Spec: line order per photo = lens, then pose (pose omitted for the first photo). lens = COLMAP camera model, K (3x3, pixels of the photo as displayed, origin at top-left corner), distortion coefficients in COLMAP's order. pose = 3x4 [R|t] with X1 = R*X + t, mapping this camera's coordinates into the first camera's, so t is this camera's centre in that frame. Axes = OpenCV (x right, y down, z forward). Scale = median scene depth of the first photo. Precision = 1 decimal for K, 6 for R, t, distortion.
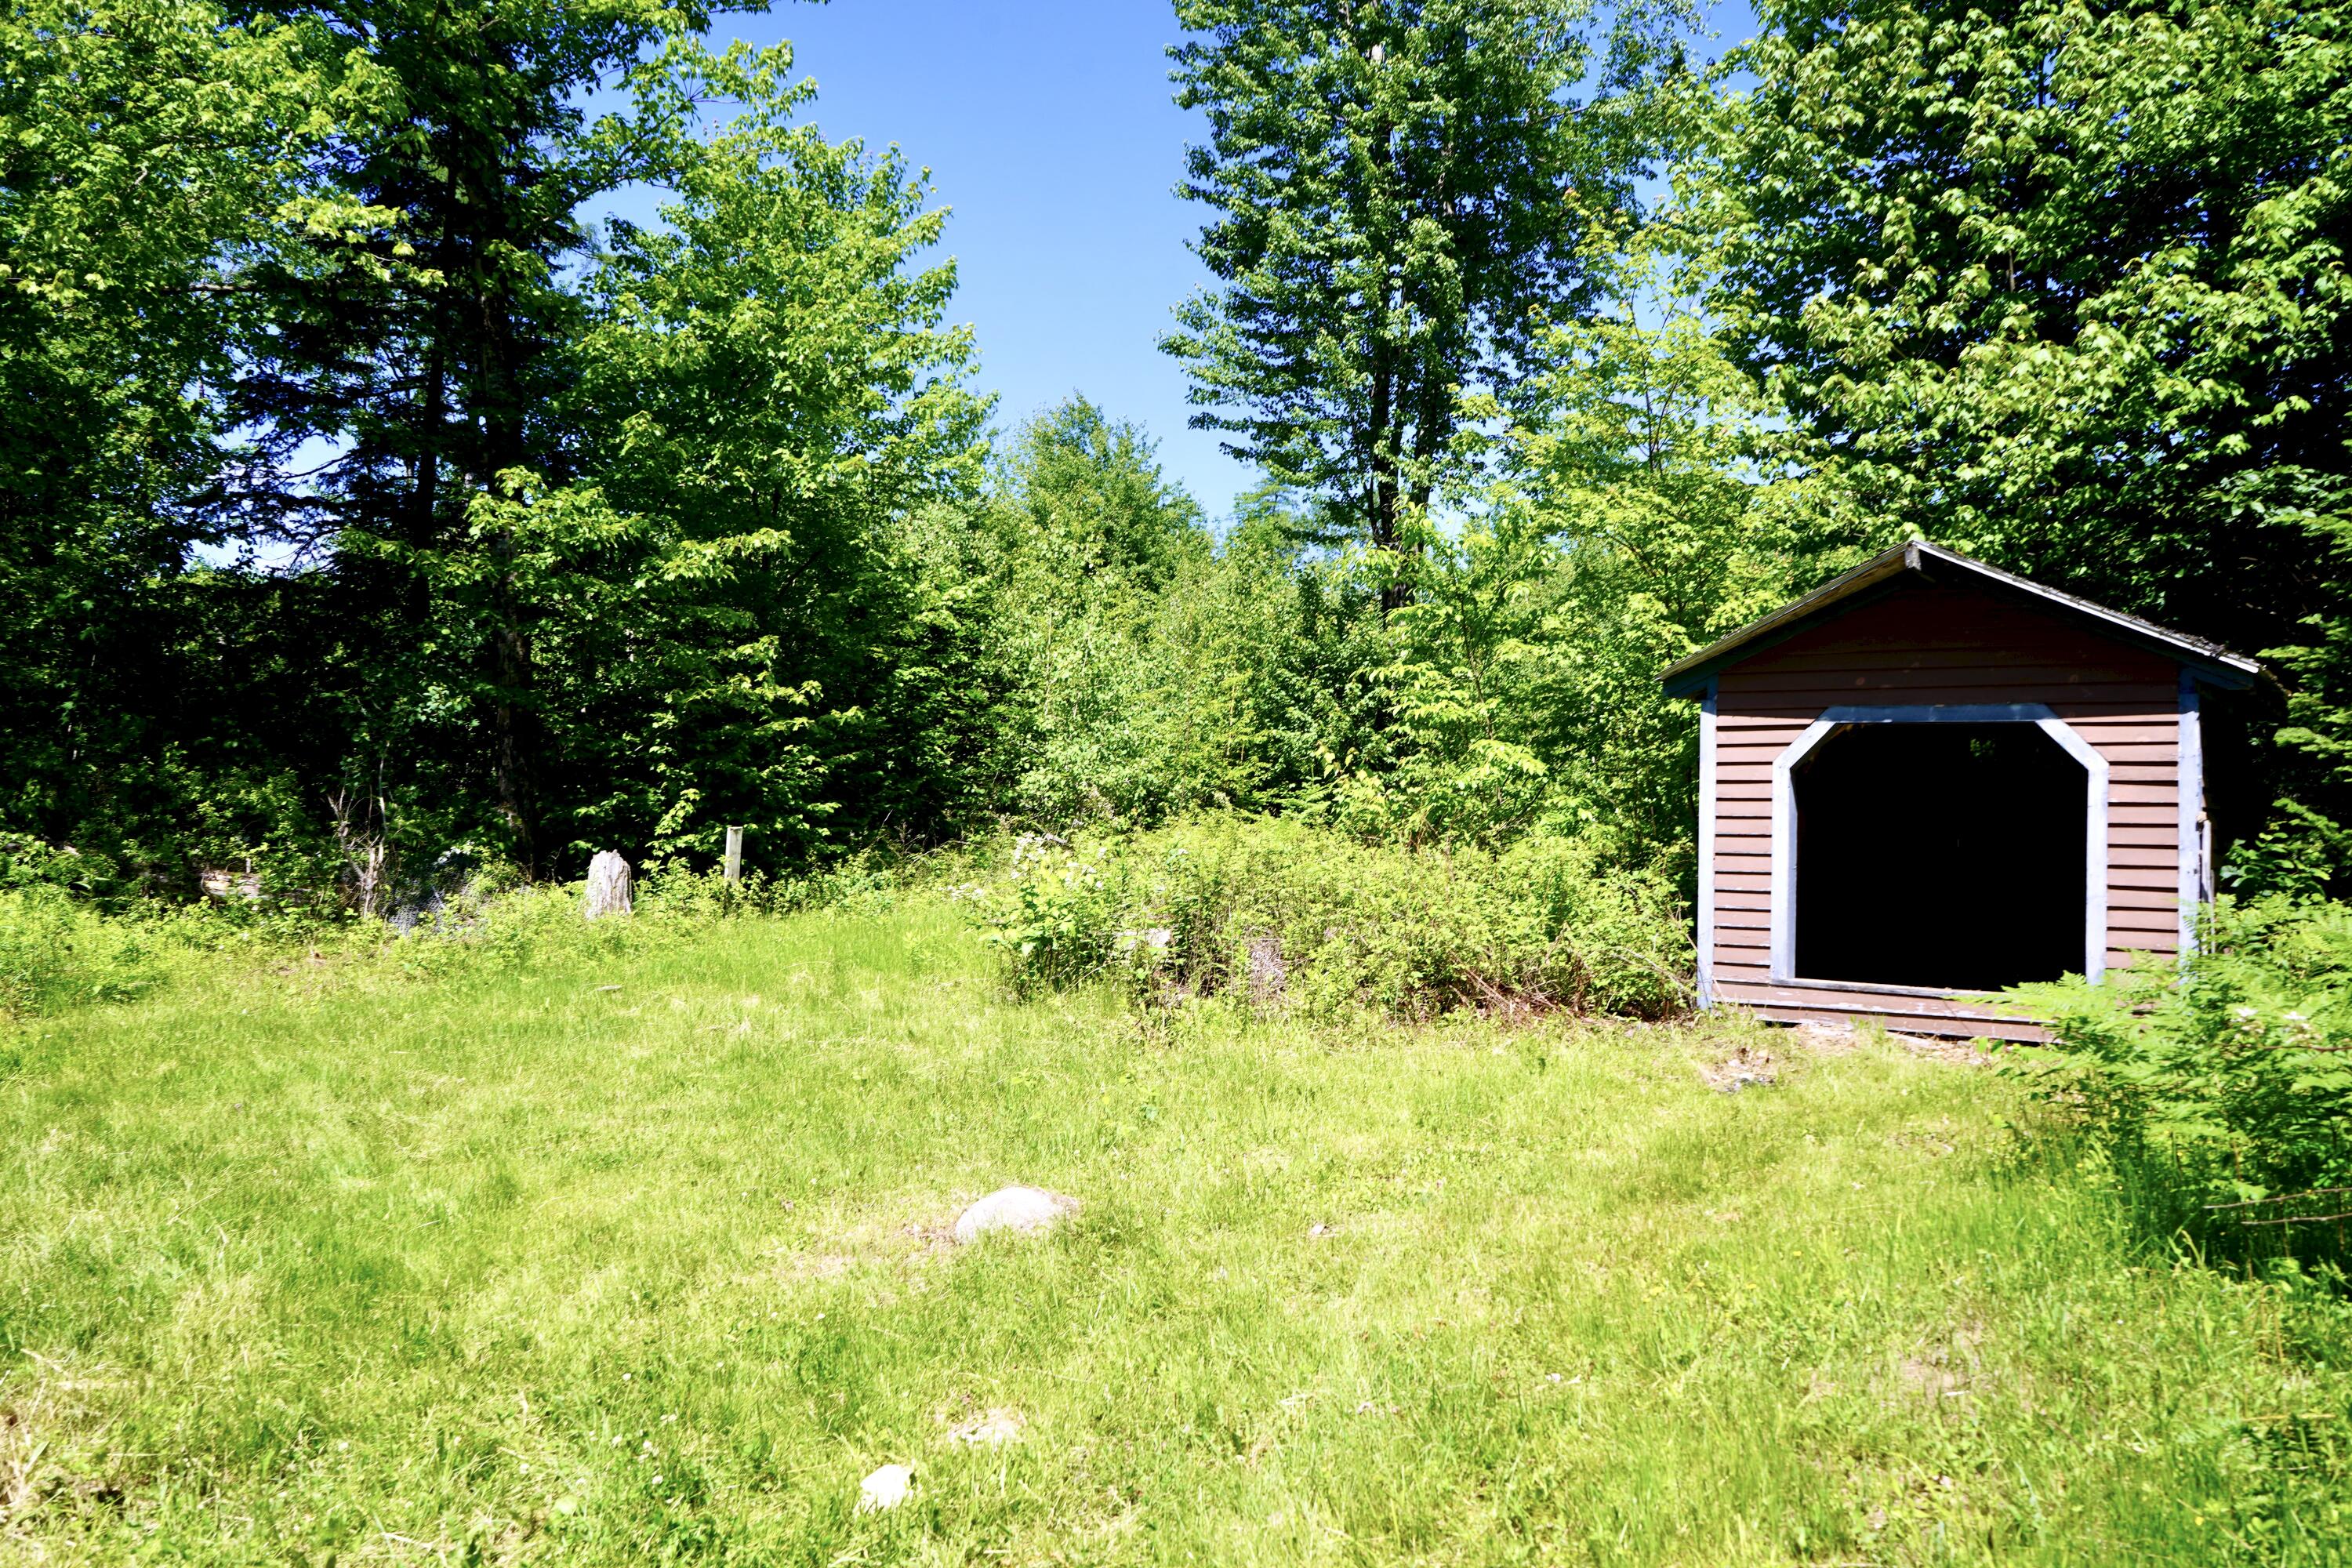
lens RADIAL K [[1855.2, 0, 1178.7], [0, 1855.2, 790.2], [0, 0, 1]] dist [-0.030920, 0.023750]
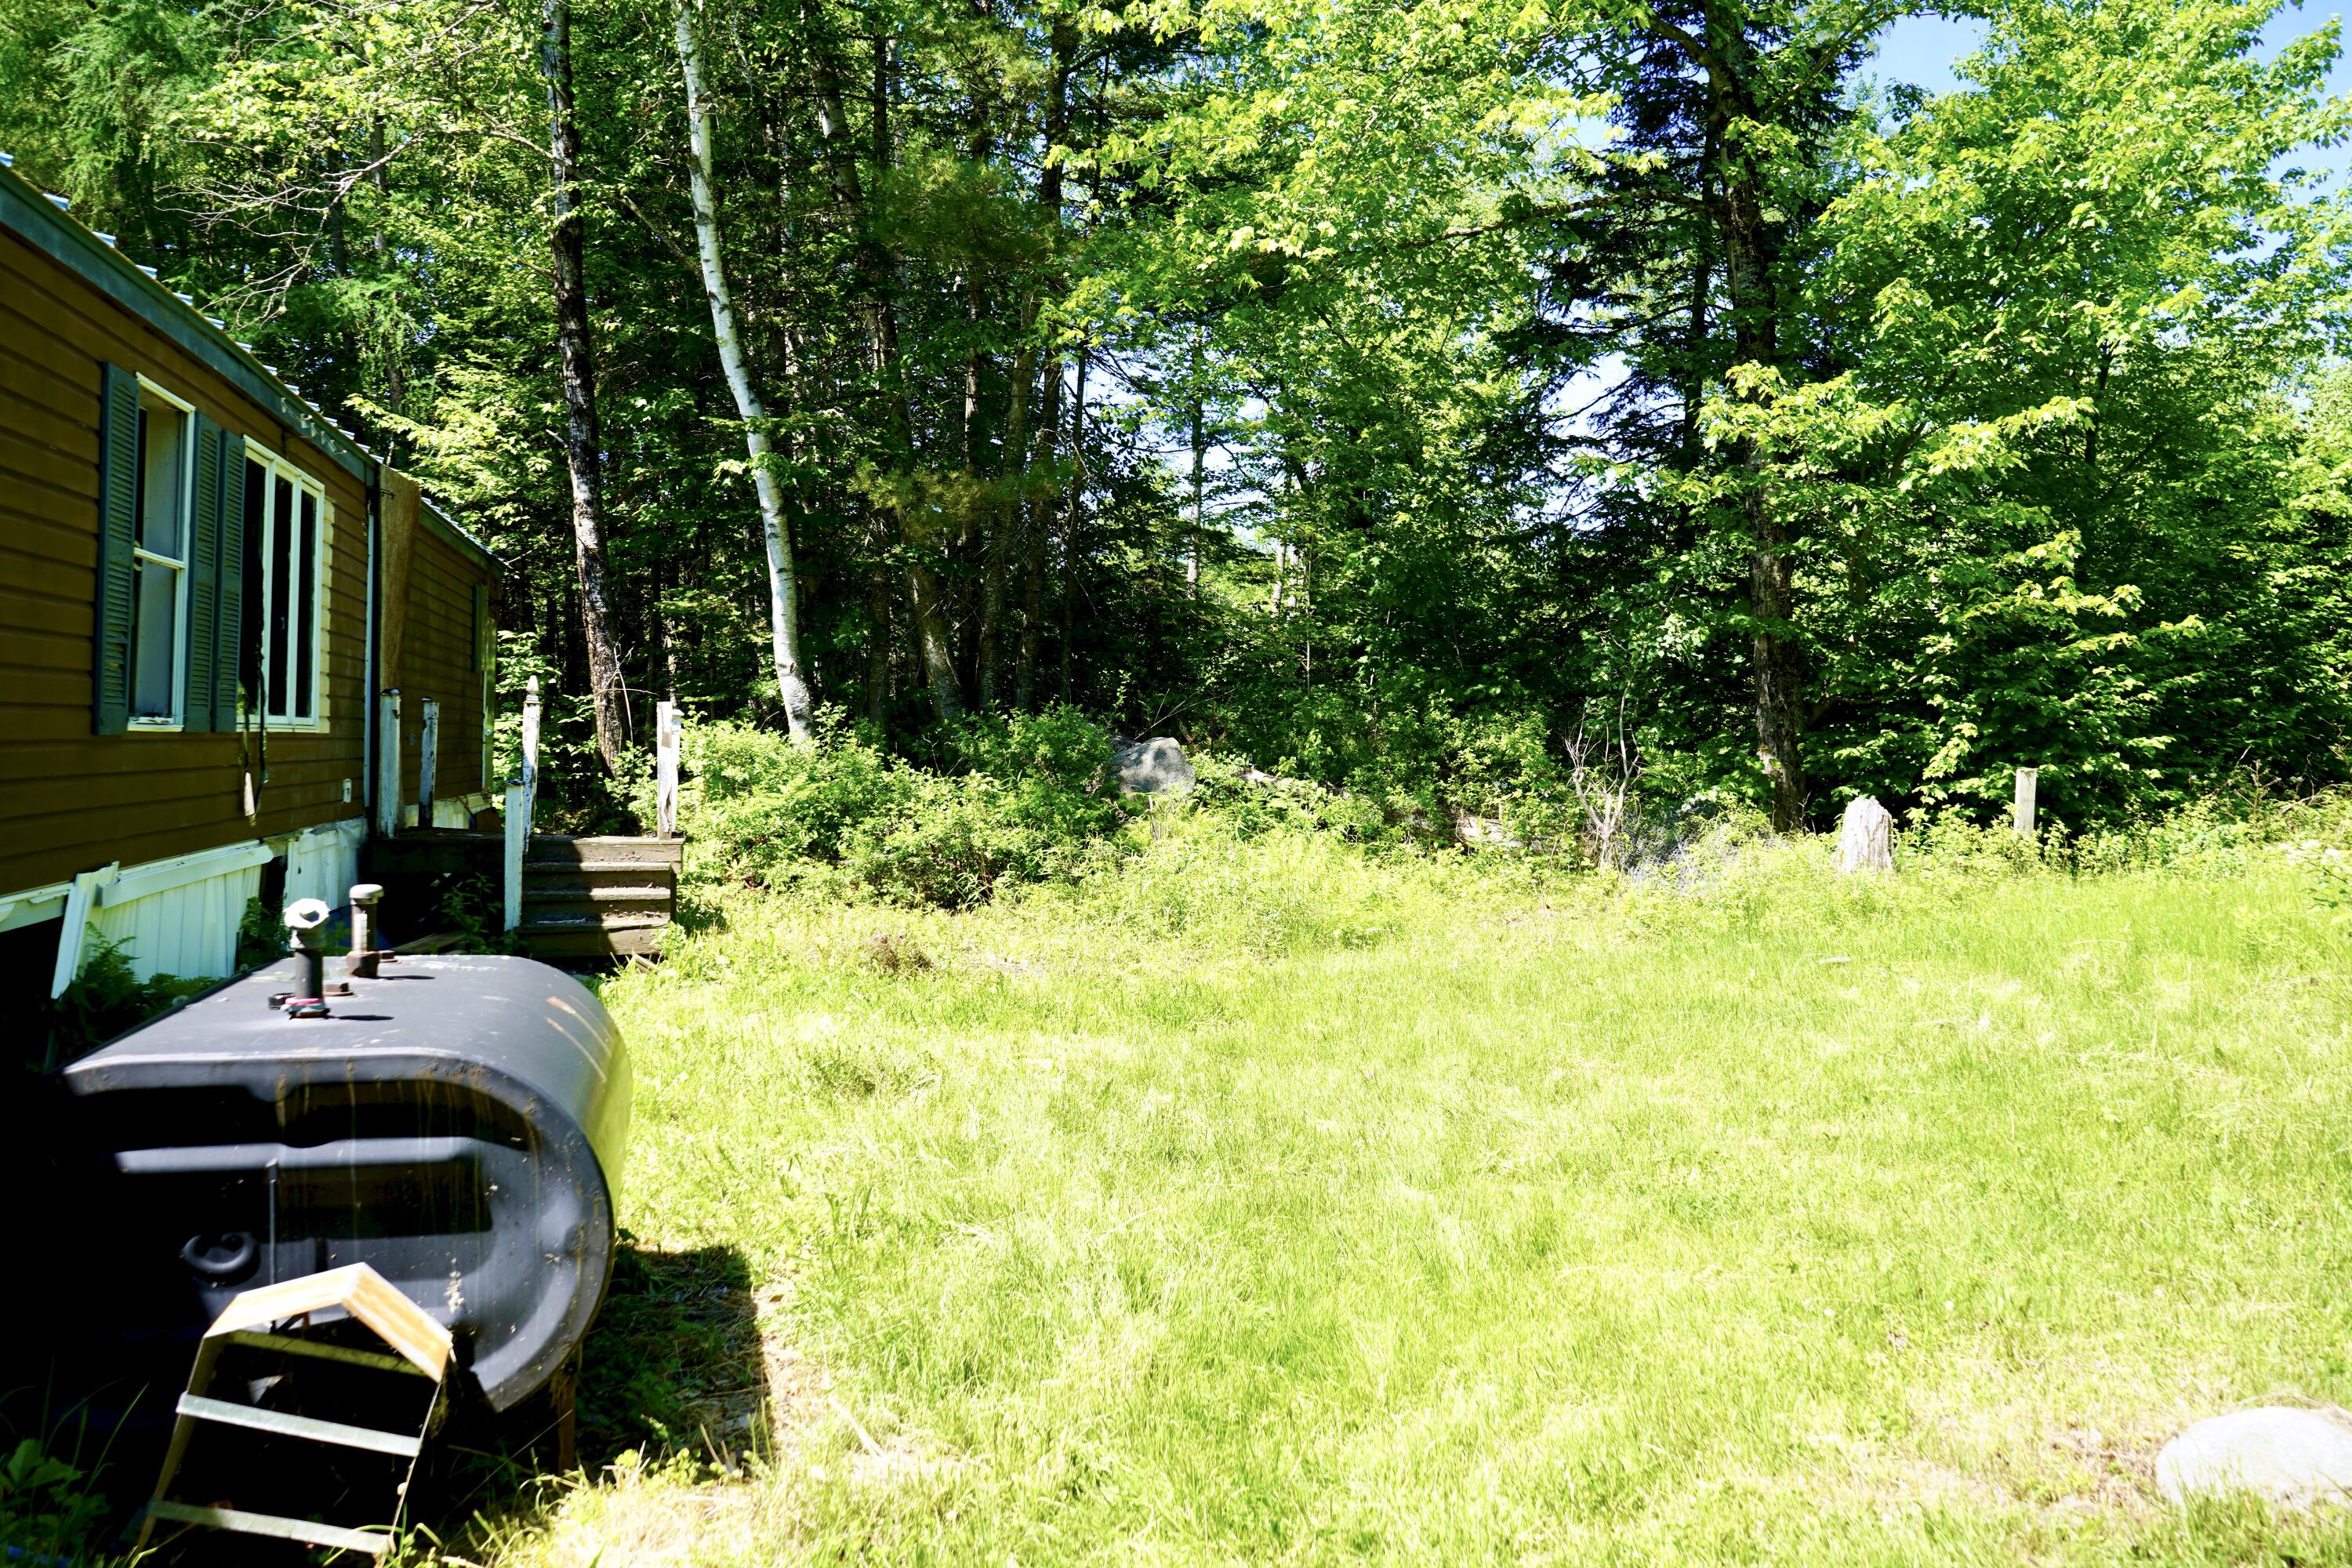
lens RADIAL K [[1855.2, 0, 1178.7], [0, 1855.2, 790.2], [0, 0, 1]] dist [-0.030920, 0.023750]
pose [[0.762213, -0.002113, -0.647322, 0.004419], [0.019550, 0.999614, 0.019757, 0.005772], [0.647030, -0.027714, 0.761960, 0.127372]]
